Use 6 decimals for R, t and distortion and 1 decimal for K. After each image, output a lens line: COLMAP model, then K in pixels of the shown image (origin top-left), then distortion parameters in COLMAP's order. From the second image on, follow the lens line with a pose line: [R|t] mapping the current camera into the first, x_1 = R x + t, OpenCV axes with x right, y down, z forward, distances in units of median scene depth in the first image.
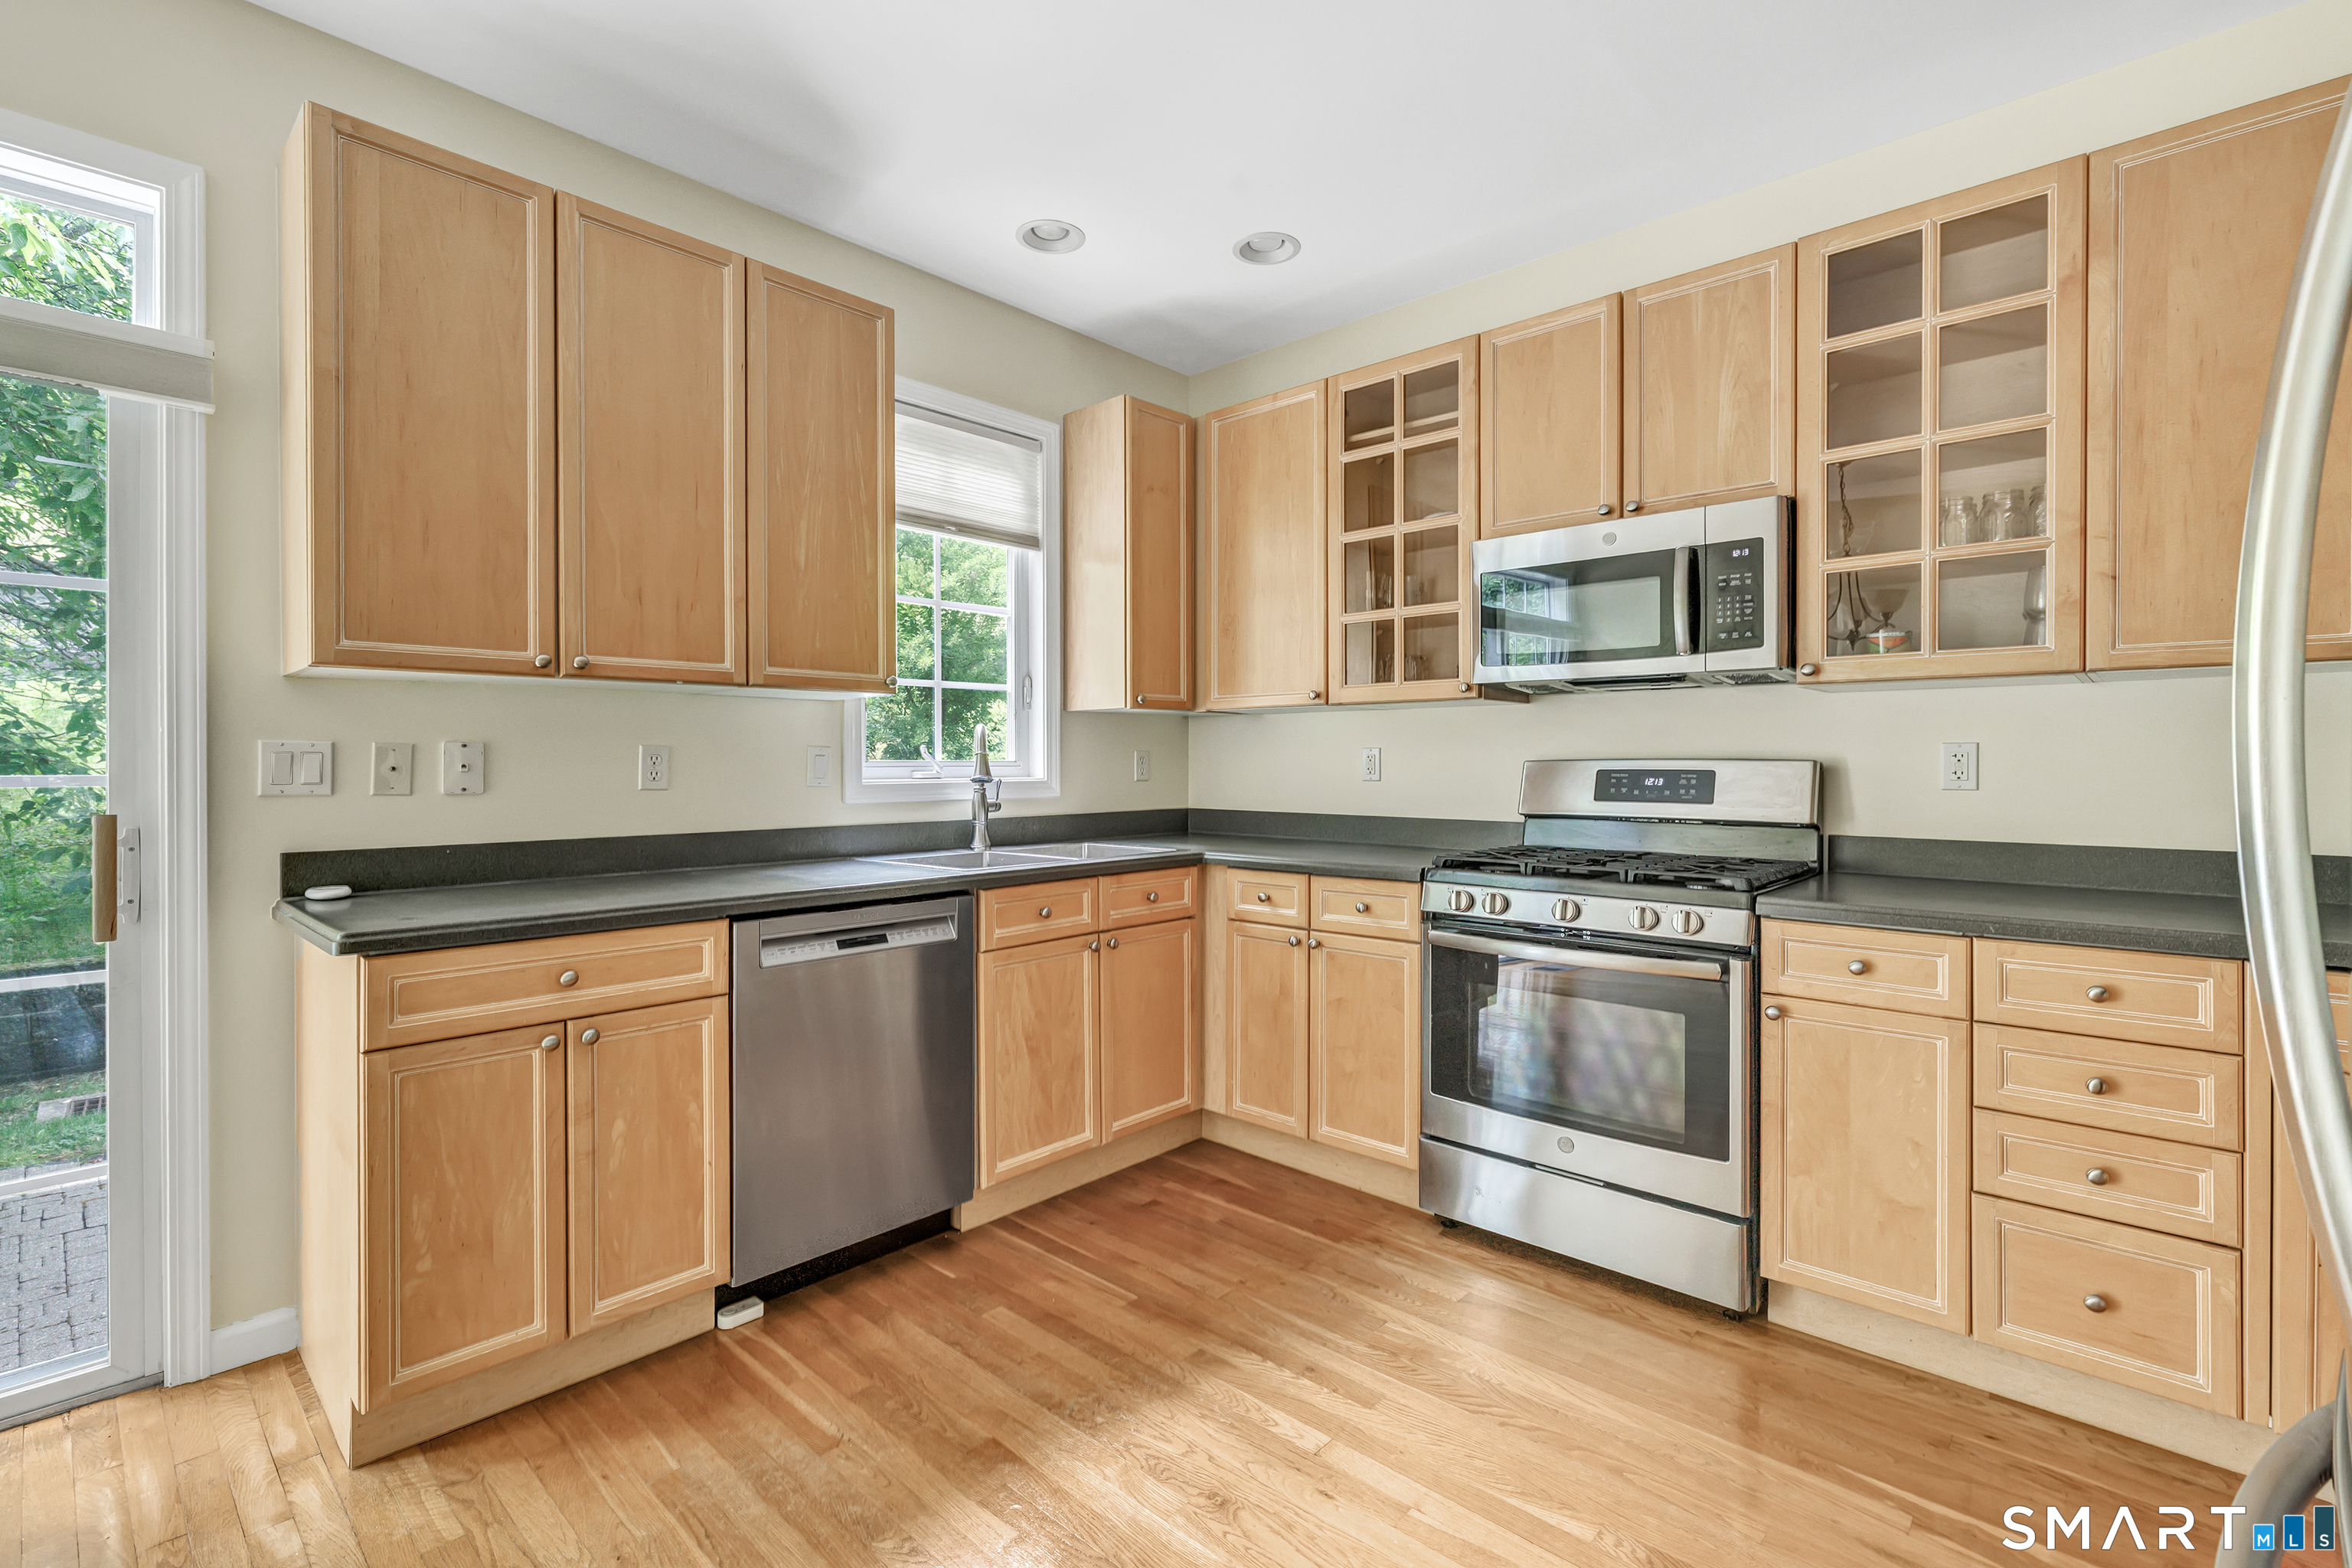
lens RADIAL K [[1078.1, 0, 1177.4], [0, 1078.1, 768.4], [0, 0, 1]] dist [0.002229, -0.000481]
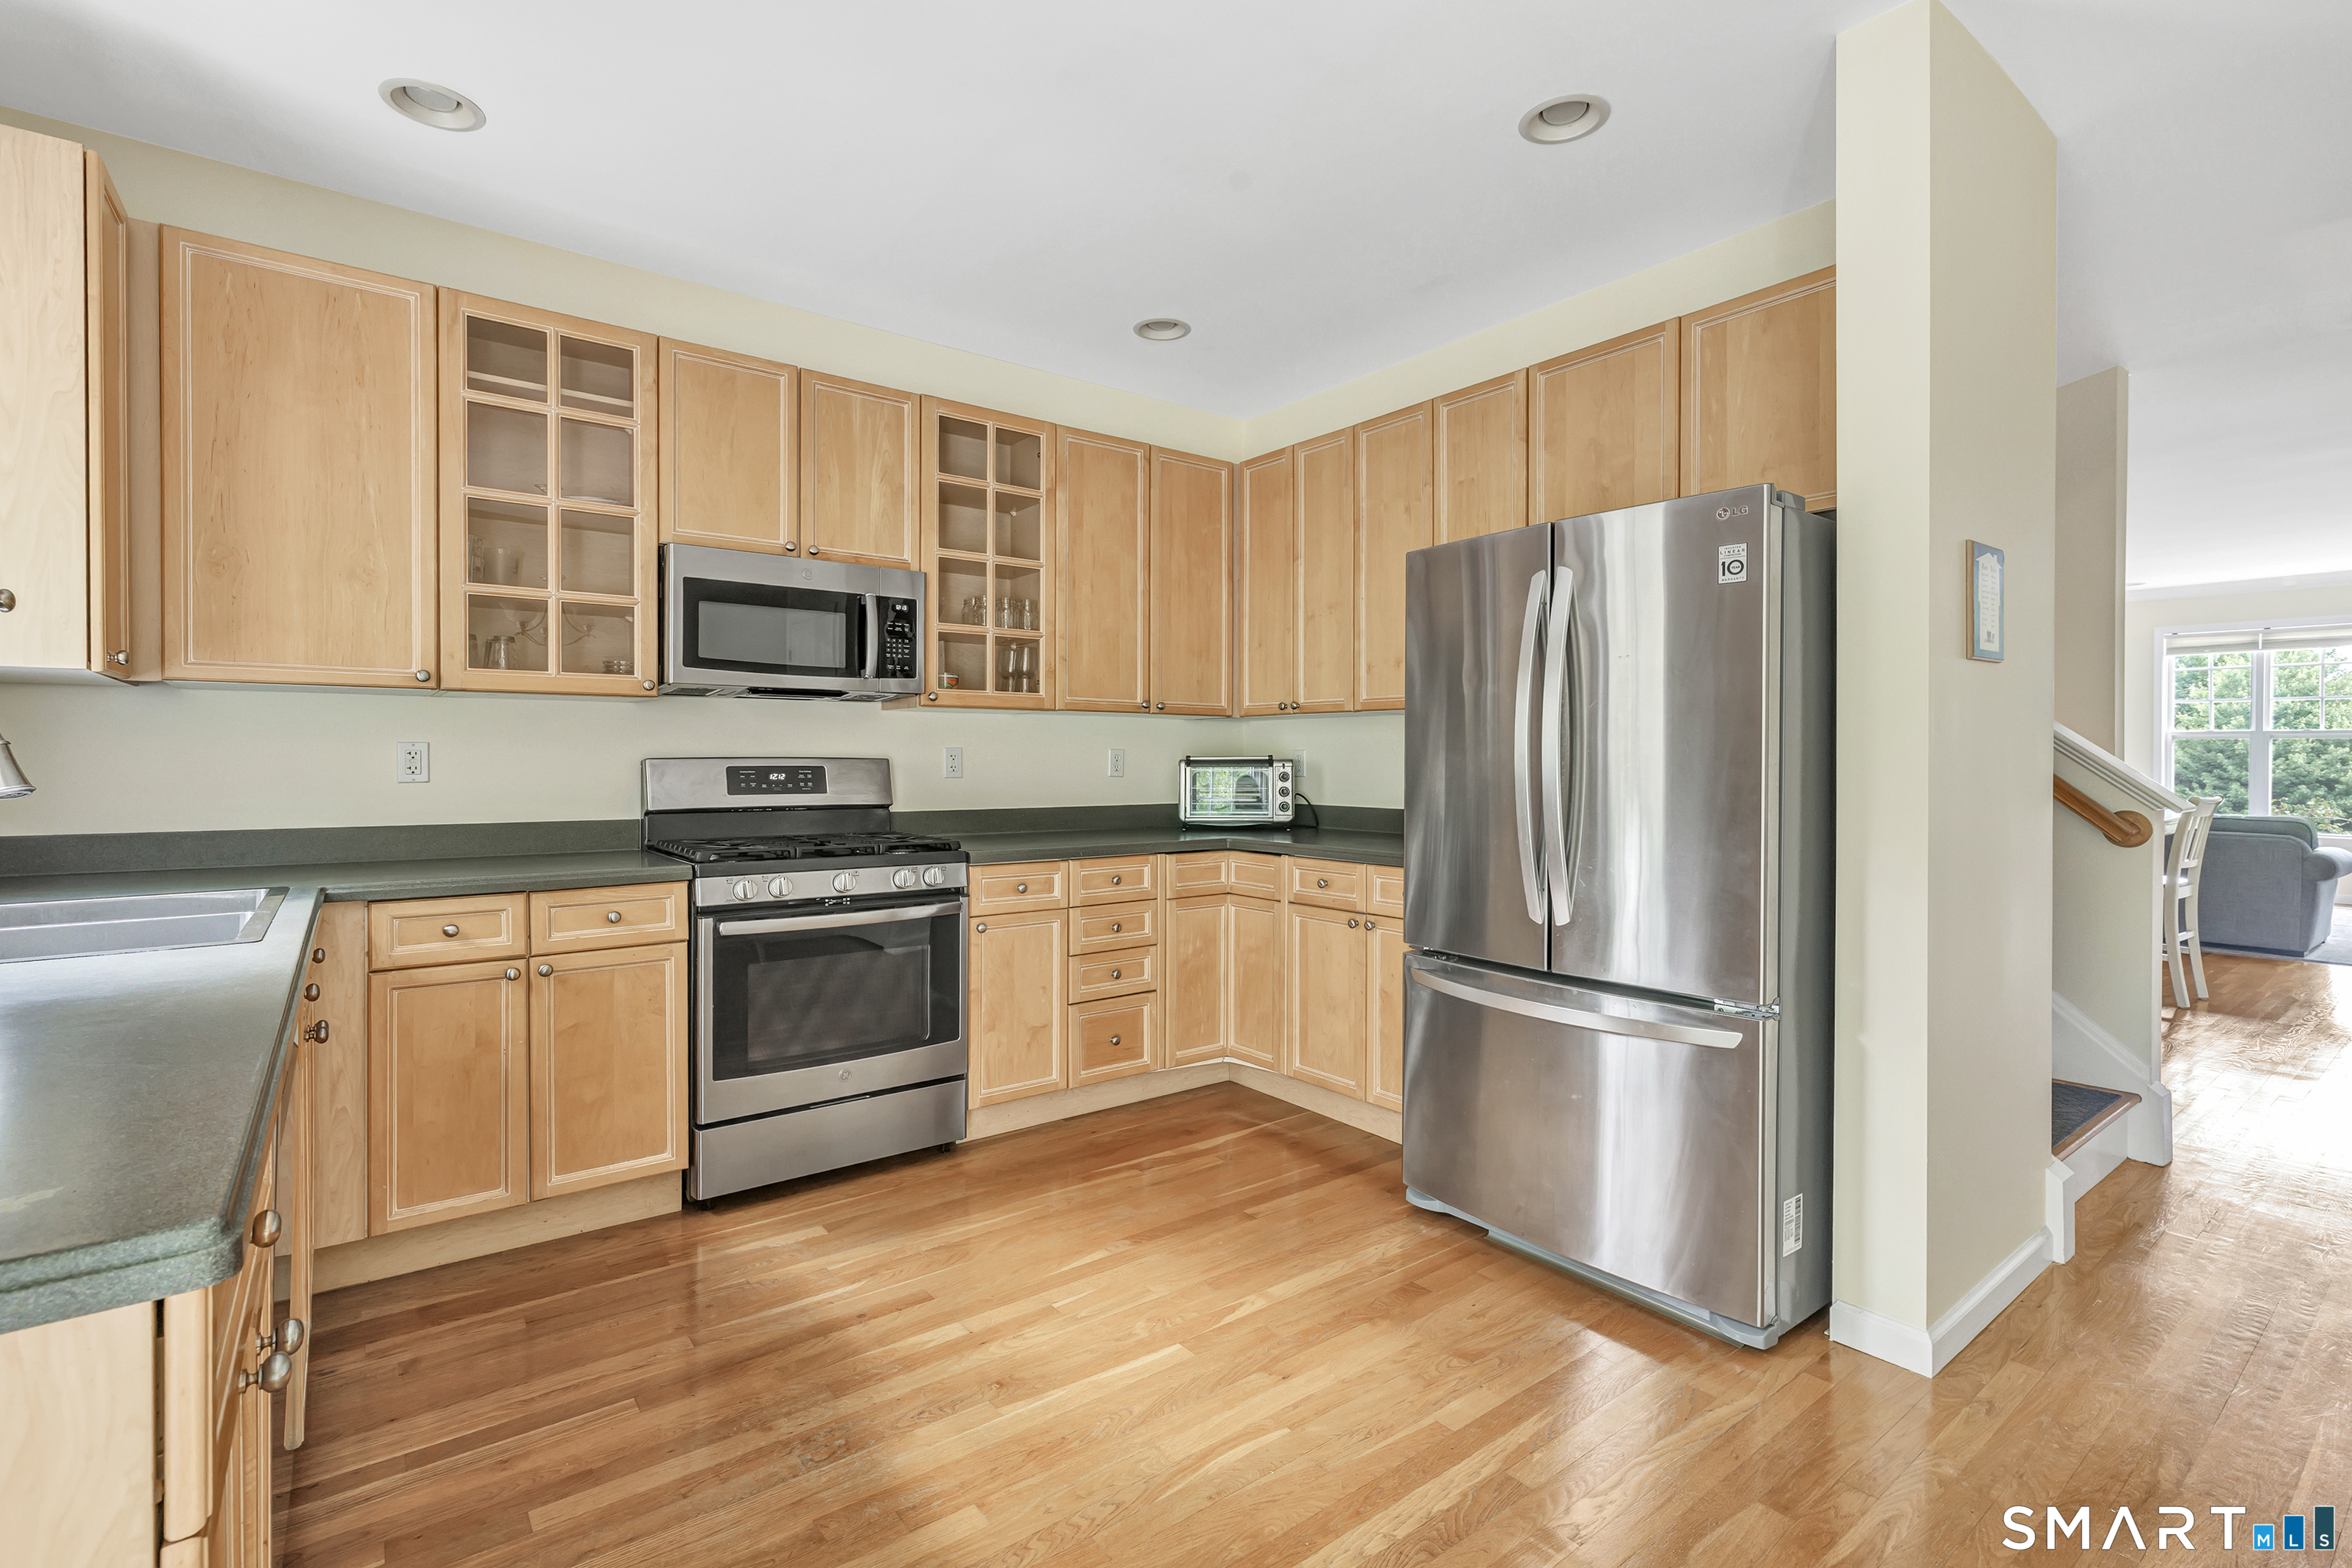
lens RADIAL K [[1078.1, 0, 1171.3], [0, 1078.1, 769.1], [0, 0, 1]] dist [0.002229, -0.000481]
pose [[0.163135, -0.008074, 0.986571, -0.757281], [0.004846, 0.999961, 0.007382, -0.003001], [-0.986592, 0.003577, 0.163167, 0.428676]]
